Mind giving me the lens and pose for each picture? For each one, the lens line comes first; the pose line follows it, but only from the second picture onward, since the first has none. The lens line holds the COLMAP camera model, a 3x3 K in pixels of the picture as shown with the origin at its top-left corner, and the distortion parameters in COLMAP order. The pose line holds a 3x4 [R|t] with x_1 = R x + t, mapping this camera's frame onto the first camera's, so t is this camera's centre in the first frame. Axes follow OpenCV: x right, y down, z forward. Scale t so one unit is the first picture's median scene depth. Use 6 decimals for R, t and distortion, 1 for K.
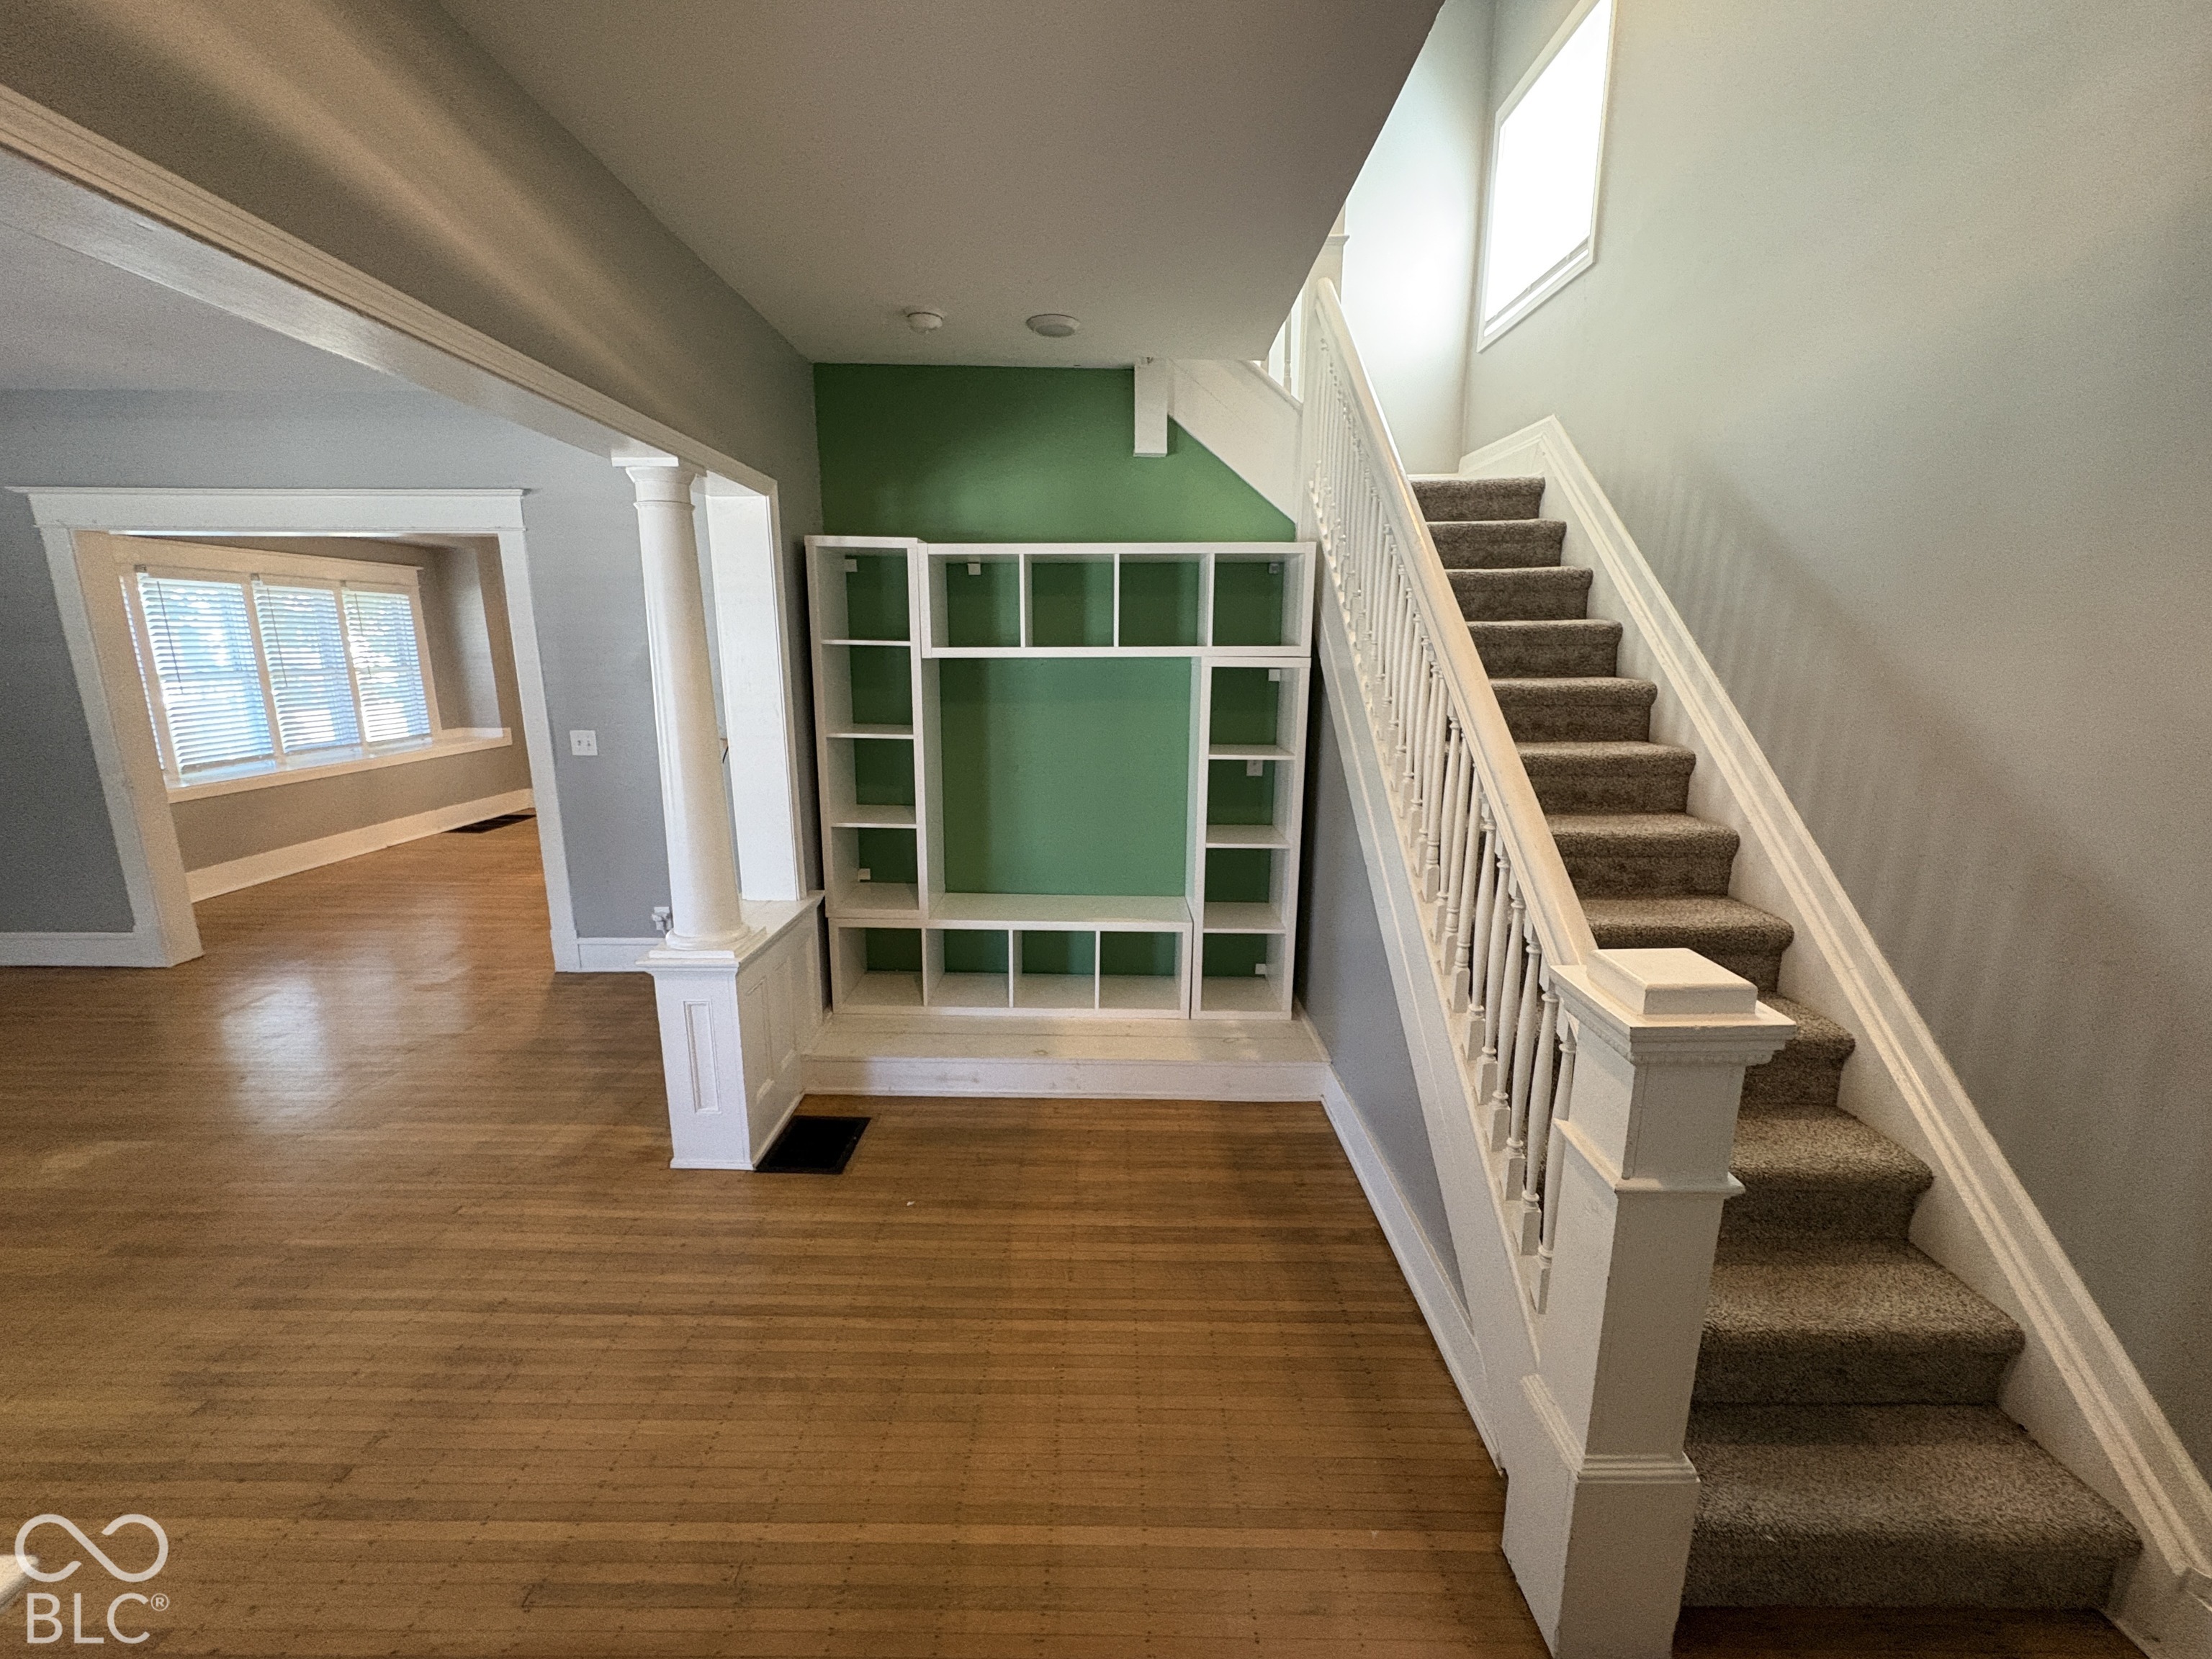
lens RADIAL K [[886.7, 0, 1106.0], [0, 886.7, 829.5], [0, 0, 1]] dist [-0.000019, -0.000118]
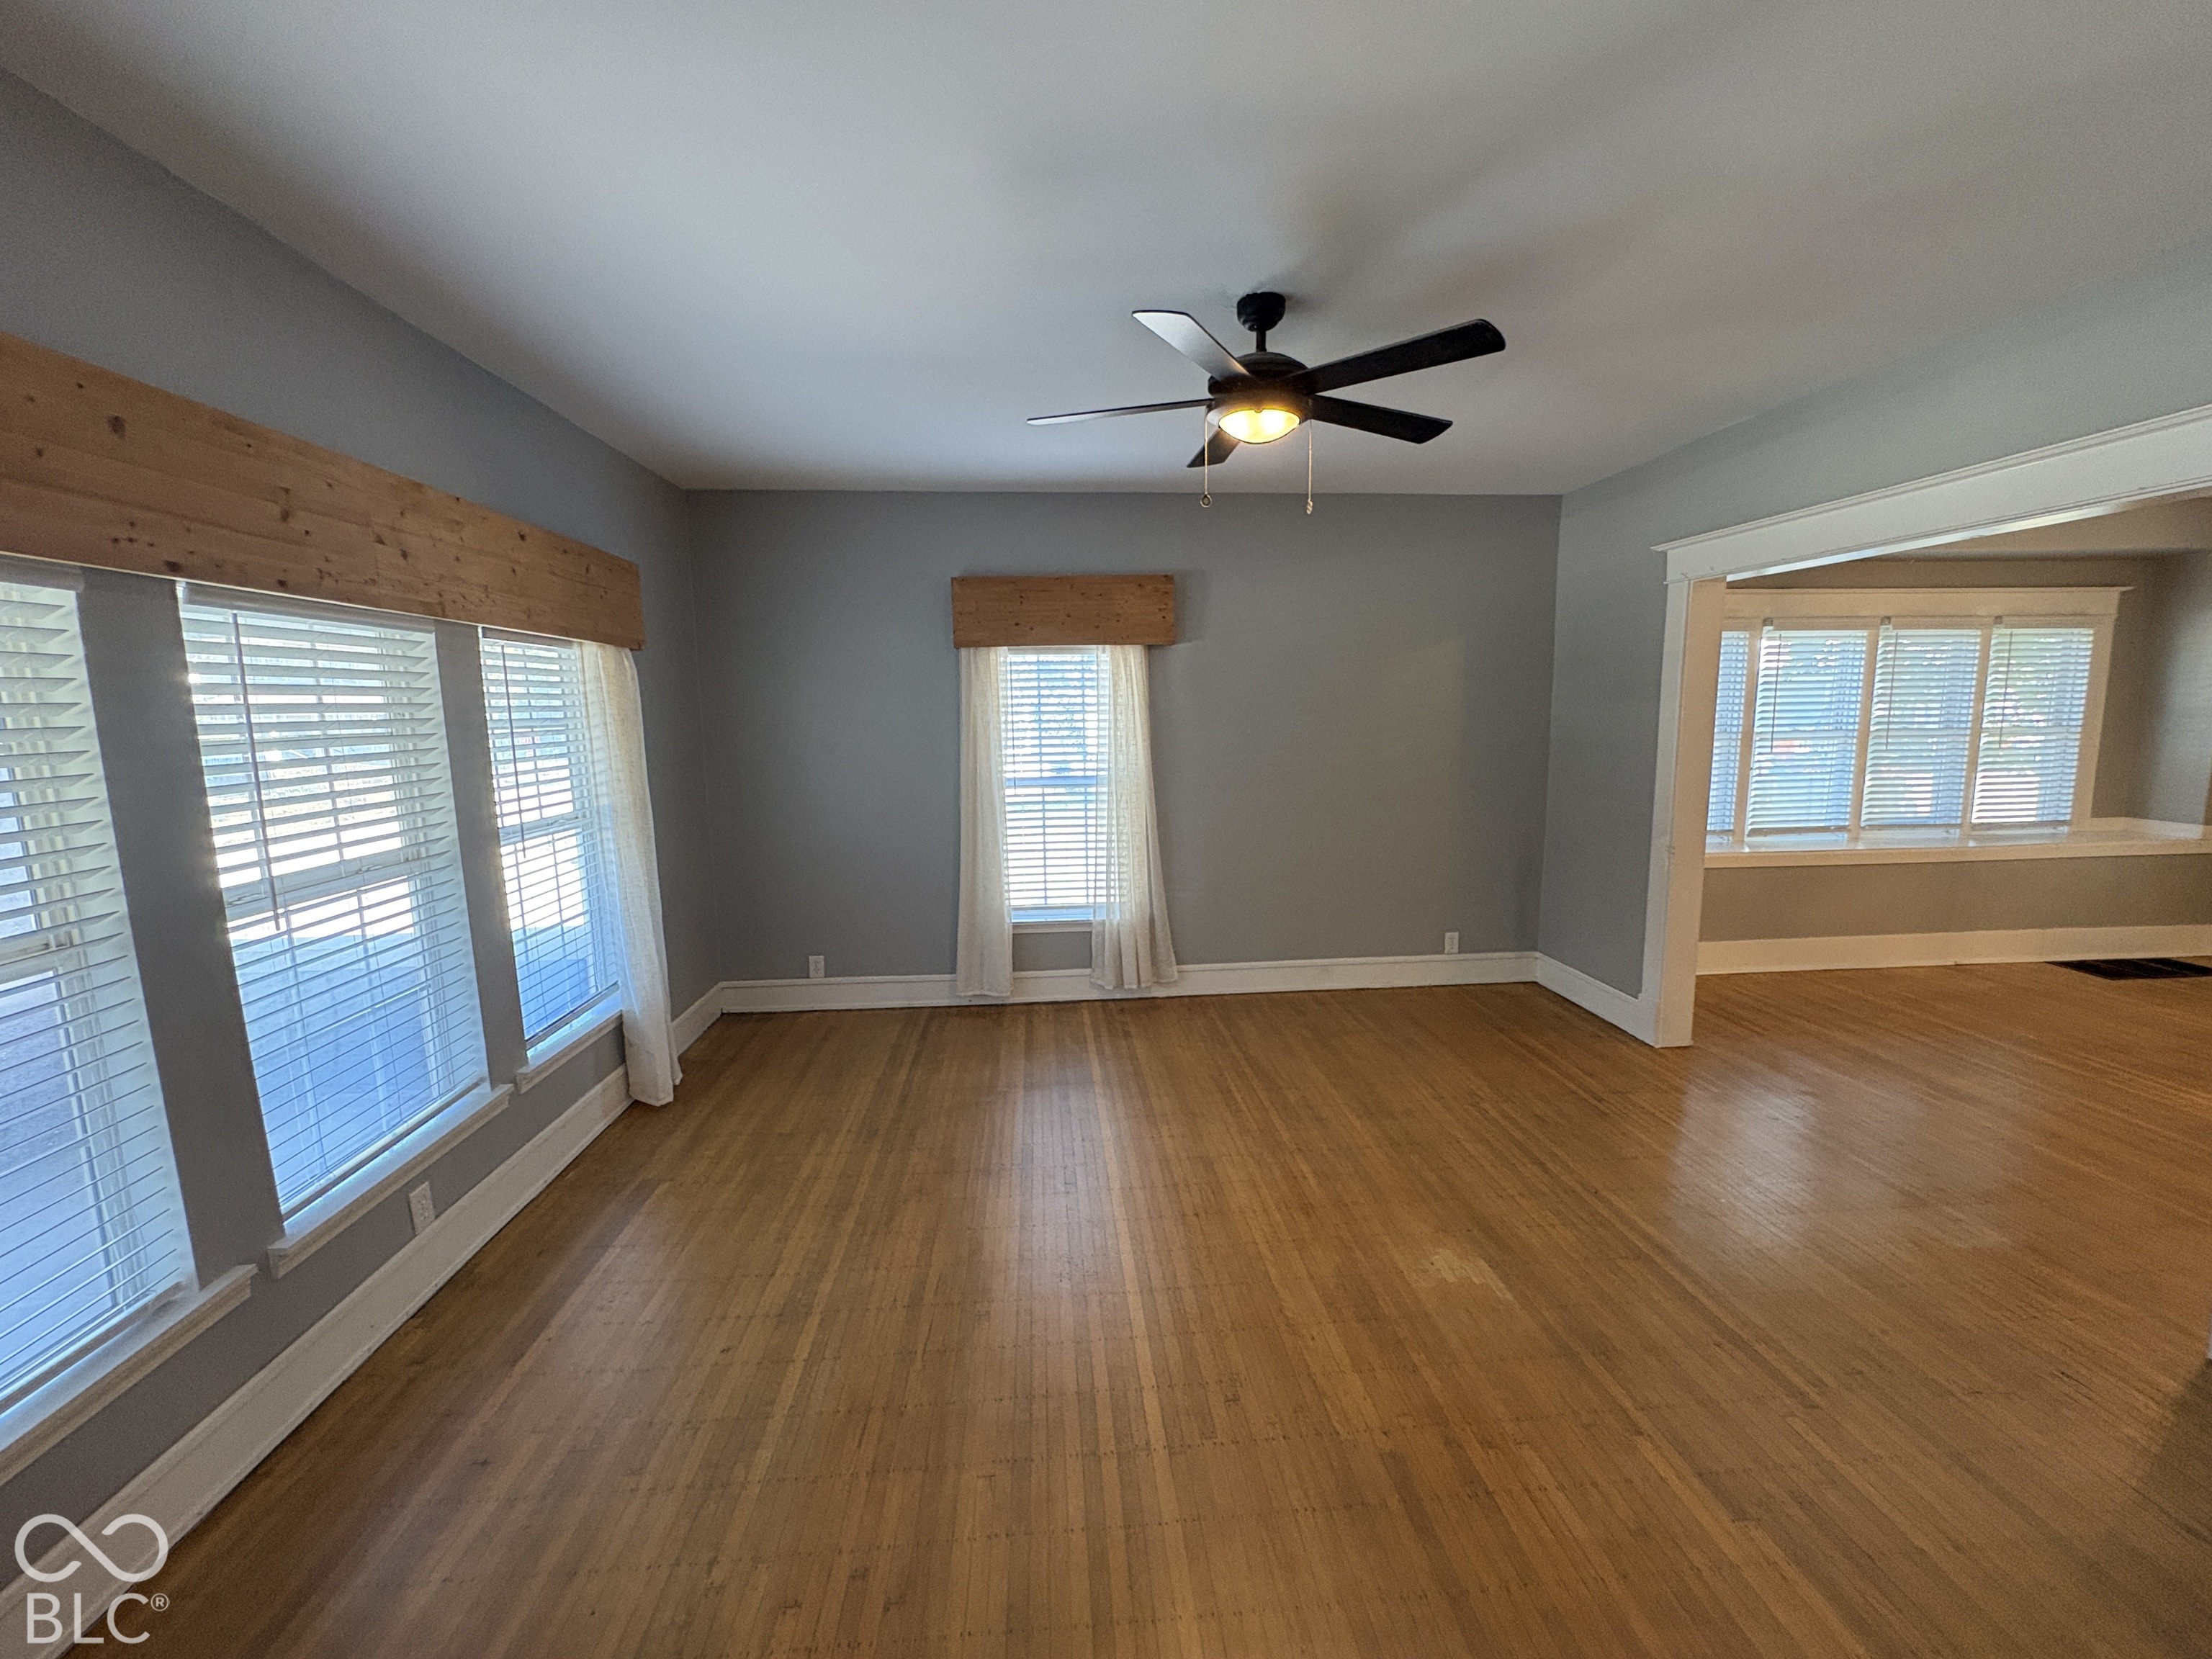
lens RADIAL K [[886.7, 0, 1106.0], [0, 886.7, 829.5], [0, 0, 1]] dist [-0.000019, -0.000118]
pose [[0.088185, 0.131073, -0.987443, -0.220904], [-0.192521, 0.974856, 0.112209, -0.057404], [0.977322, 0.180208, 0.111202, 0.289390]]
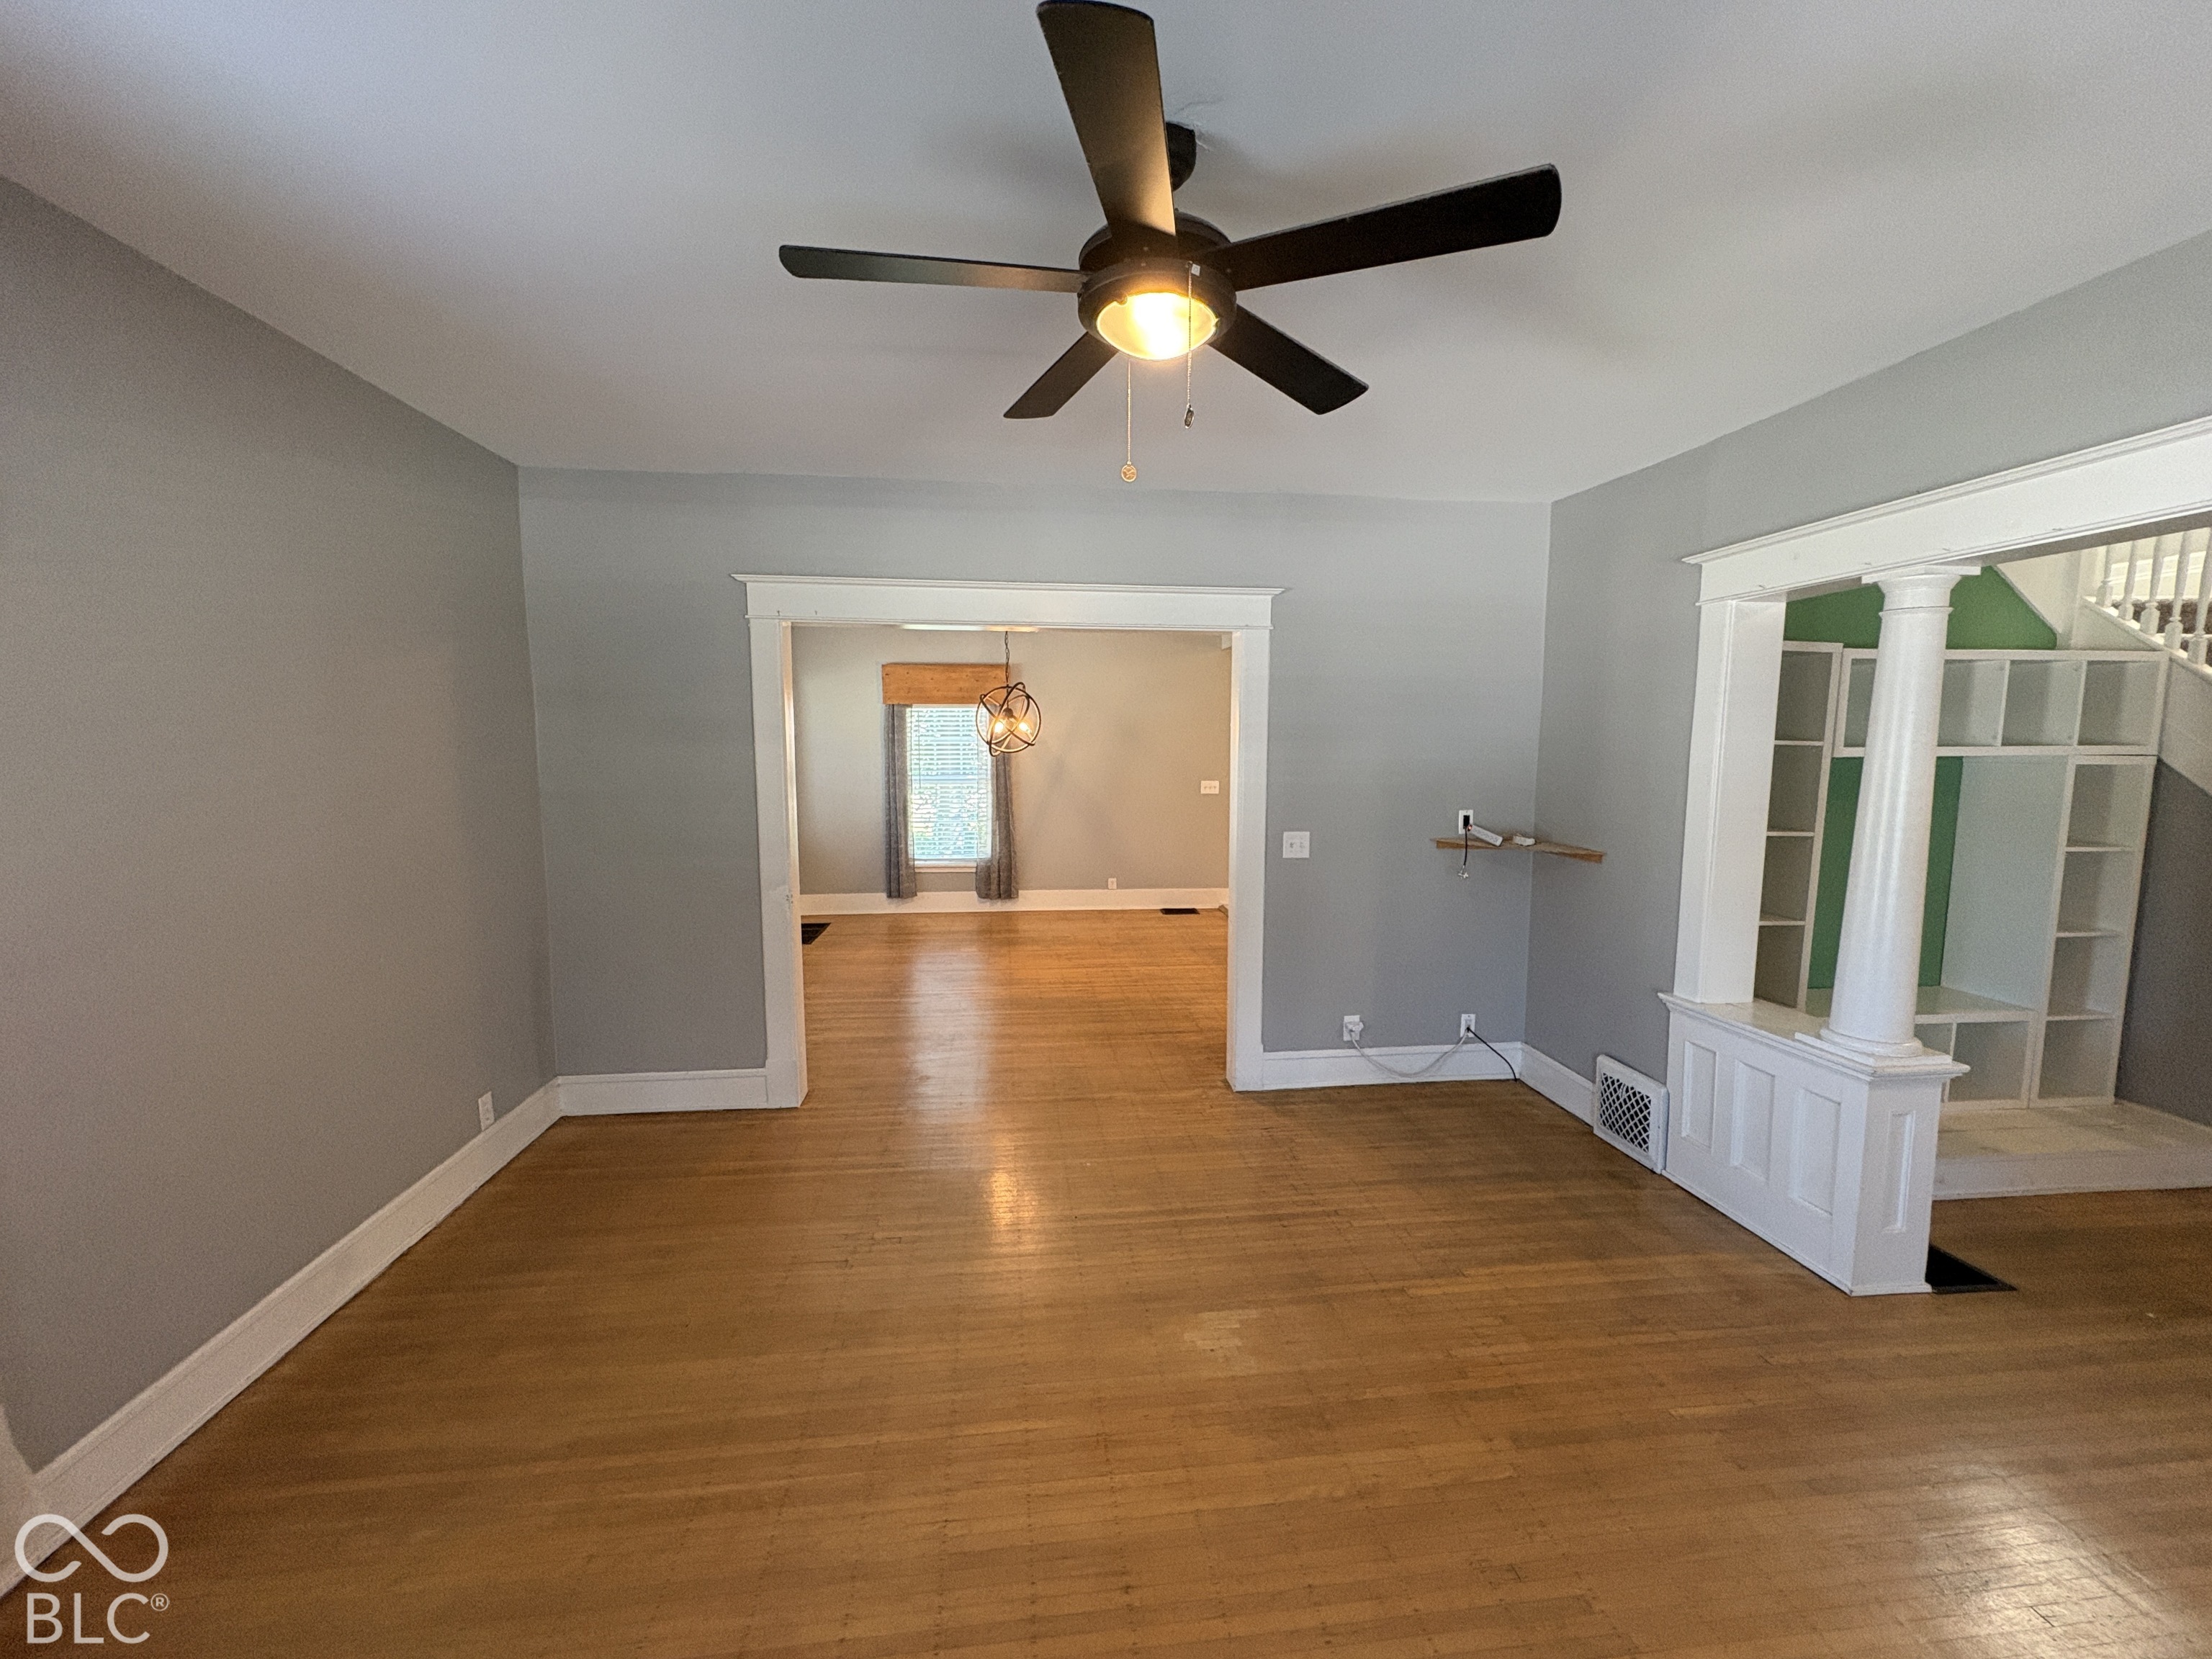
lens RADIAL K [[887.3, 0, 1106.0], [0, 887.3, 829.5], [0, 0, 1]] dist [0.008920, 0.000104]
pose [[0.992181, -0.013588, 0.124064, -0.831120], [0.026185, 0.994594, -0.100480, -0.020609], [-0.122028, 0.102943, 0.987174, 0.067090]]
